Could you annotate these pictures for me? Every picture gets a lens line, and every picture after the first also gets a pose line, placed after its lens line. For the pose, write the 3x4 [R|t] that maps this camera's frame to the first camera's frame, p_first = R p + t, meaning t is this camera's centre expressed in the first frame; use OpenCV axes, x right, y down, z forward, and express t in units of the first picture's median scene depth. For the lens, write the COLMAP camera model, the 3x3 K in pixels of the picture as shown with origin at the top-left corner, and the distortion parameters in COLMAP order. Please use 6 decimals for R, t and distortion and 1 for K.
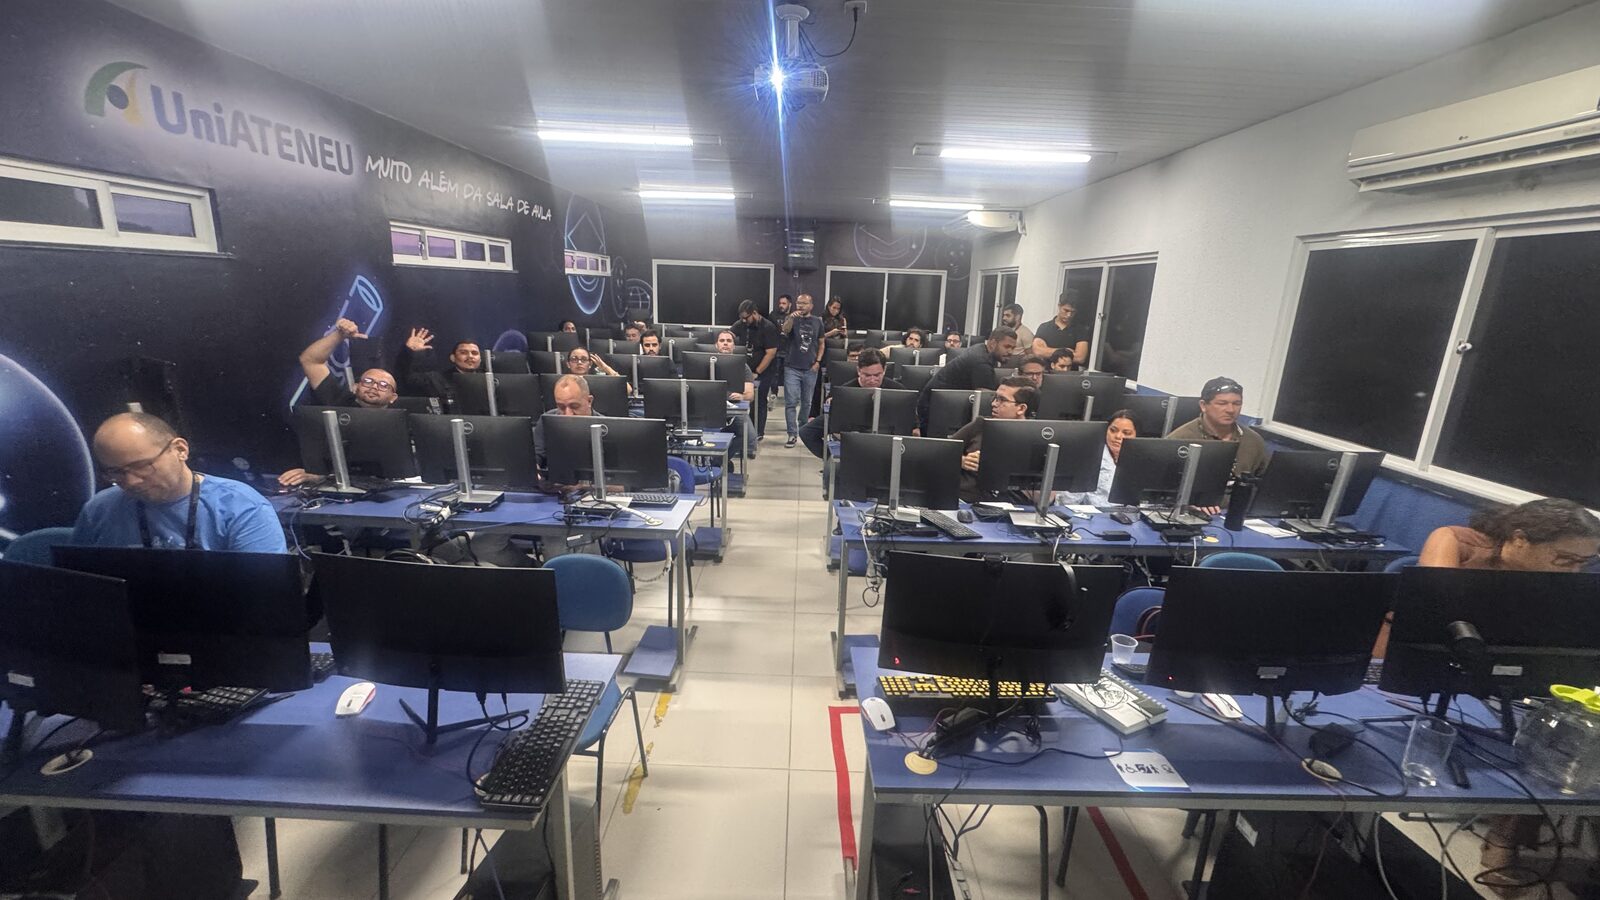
lens RADIAL K [[647.3, 0, 800.0], [0, 647.3, 450.0], [0, 0, 1]] dist [-0.000136, 0.000477]
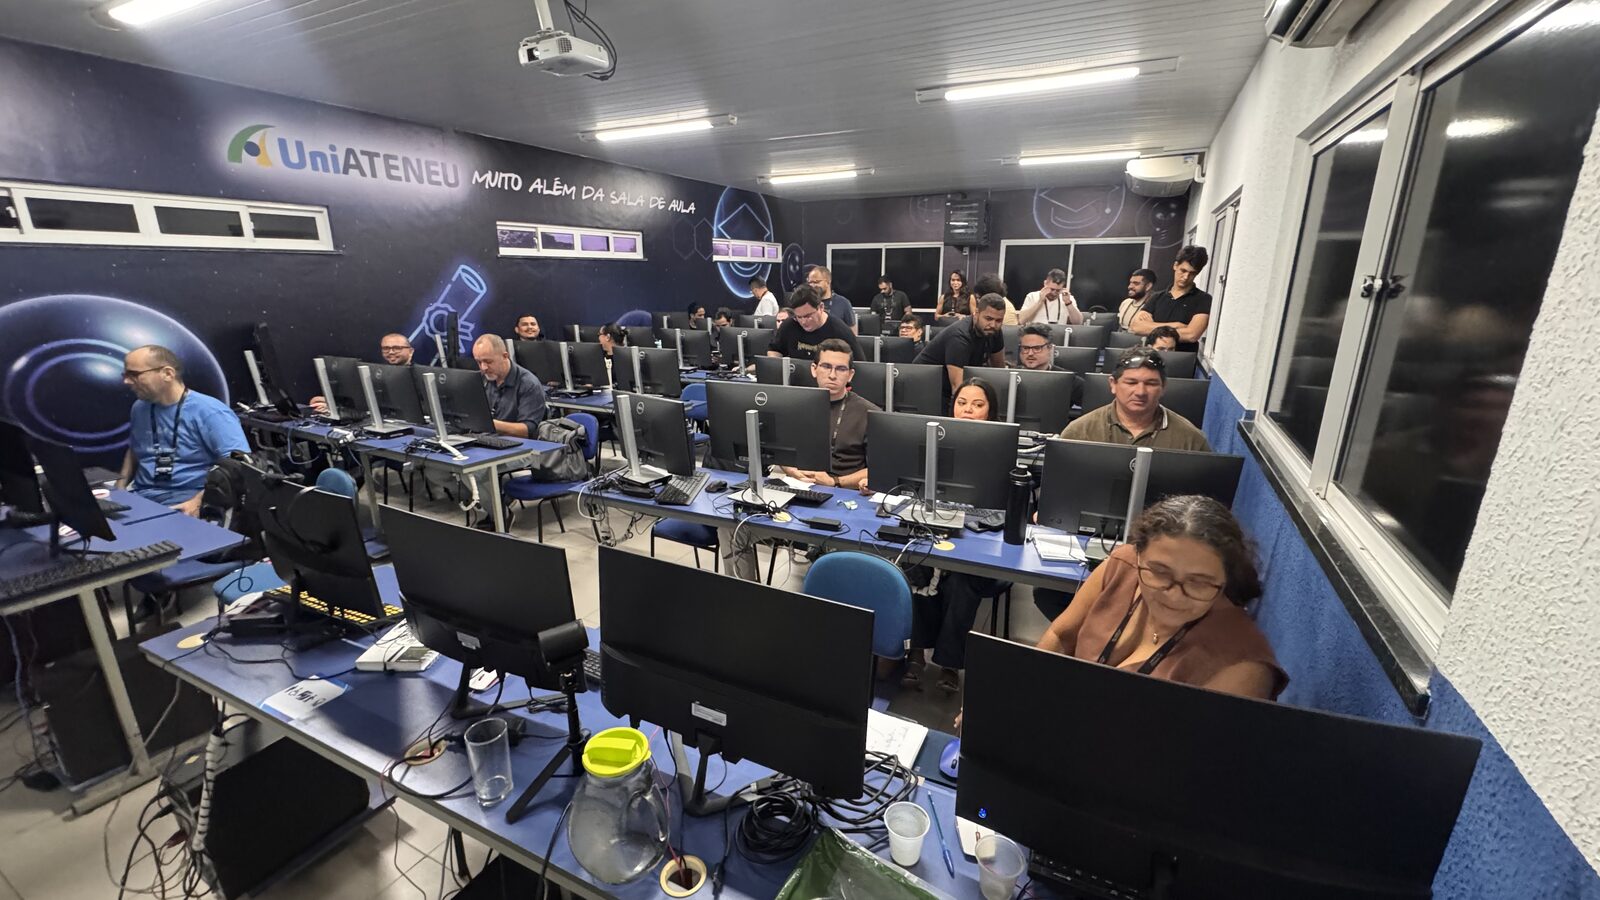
lens RADIAL K [[647.3, 0, 800.0], [0, 647.3, 450.0], [0, 0, 1]] dist [-0.000136, 0.000477]
pose [[0.888757, 0.082945, -0.450812, 0.597519], [-0.077428, 0.996525, 0.030706, 0.009208], [0.451793, 0.007615, 0.892091, 0.166675]]
